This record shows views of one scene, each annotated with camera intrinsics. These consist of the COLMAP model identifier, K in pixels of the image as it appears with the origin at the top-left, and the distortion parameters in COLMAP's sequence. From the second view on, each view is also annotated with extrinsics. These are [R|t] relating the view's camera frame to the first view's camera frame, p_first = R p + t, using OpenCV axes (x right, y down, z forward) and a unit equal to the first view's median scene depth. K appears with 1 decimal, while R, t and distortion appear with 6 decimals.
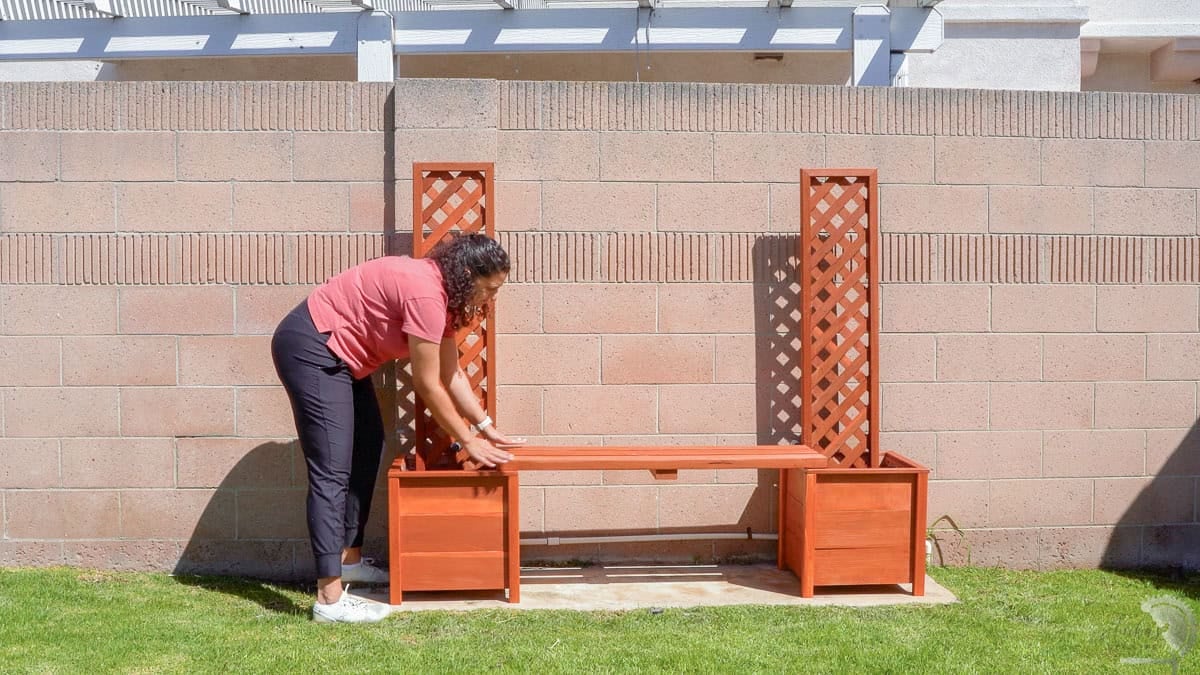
lens RADIAL K [[1109.2, 0, 599.6], [0, 1109.2, 359.1], [0, 0, 1]] dist [-0.094240, -0.000744]
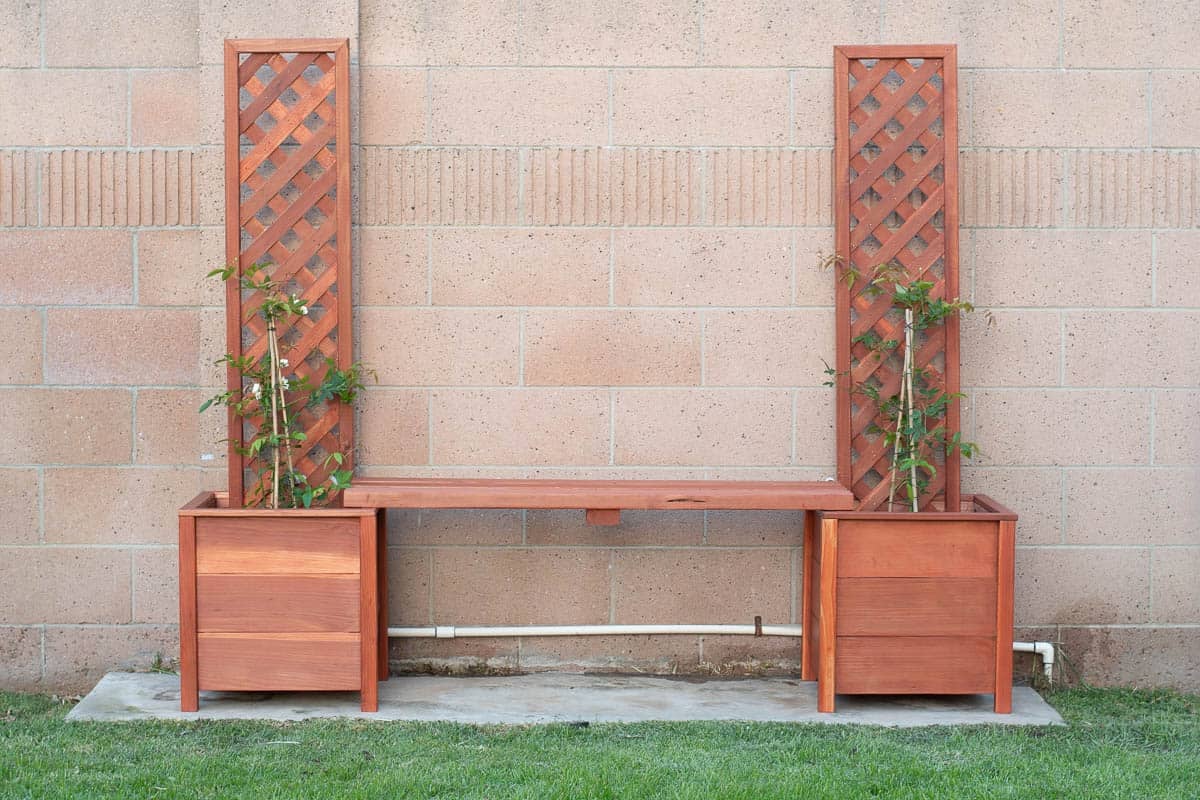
lens RADIAL K [[2547.7, 0, 706.0], [0, 2547.7, 443.0], [0, 0, 1]] dist [-0.119854, 0.027882]
pose [[0.999333, 0.006642, -0.035906, 0.160957], [-0.006140, 0.999882, 0.014083, 0.034463], [0.035995, -0.013853, 0.999256, -0.458876]]
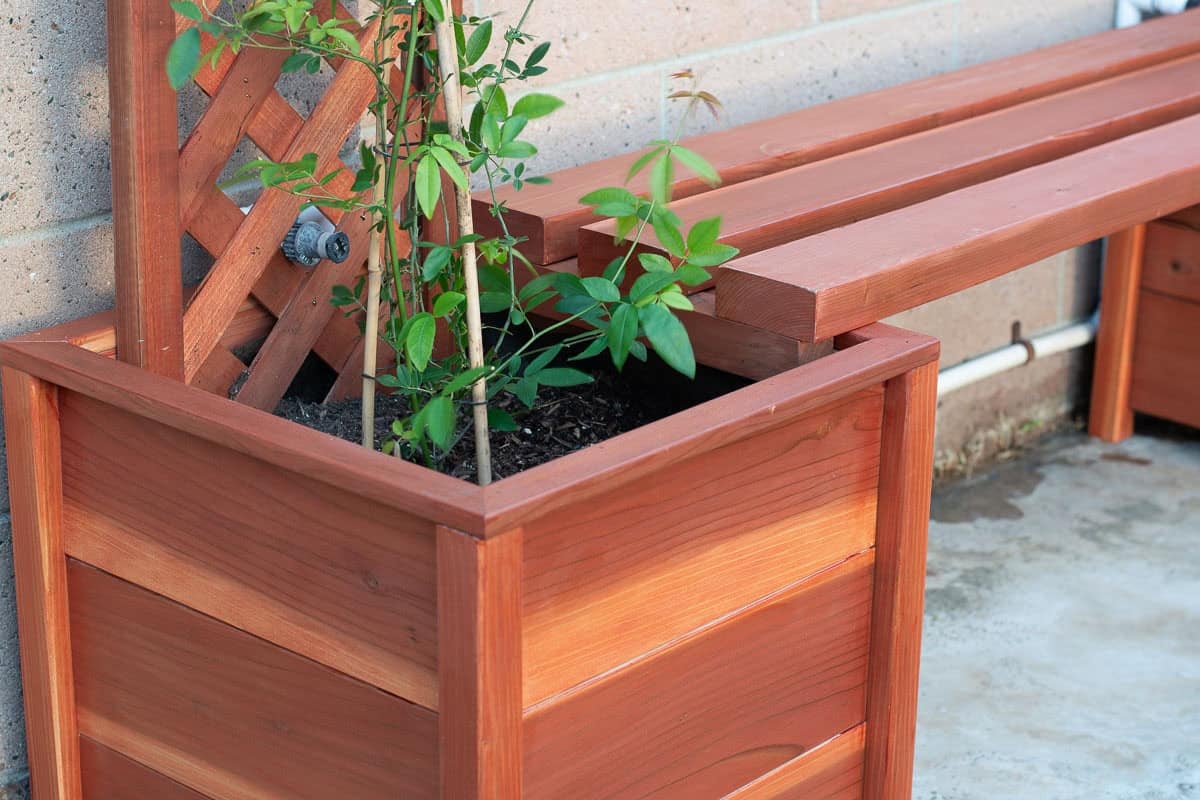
lens RADIAL K [[2635.3, 0, 600.0], [0, 2635.3, 400.0], [0, 0, 1]] dist [-0.031566, -0.123171]
pose [[0.717129, -0.227809, 0.658657, -0.382144], [0.027813, 0.953671, 0.299564, -0.027786], [-0.696385, -0.196507, 0.690241, 0.634052]]
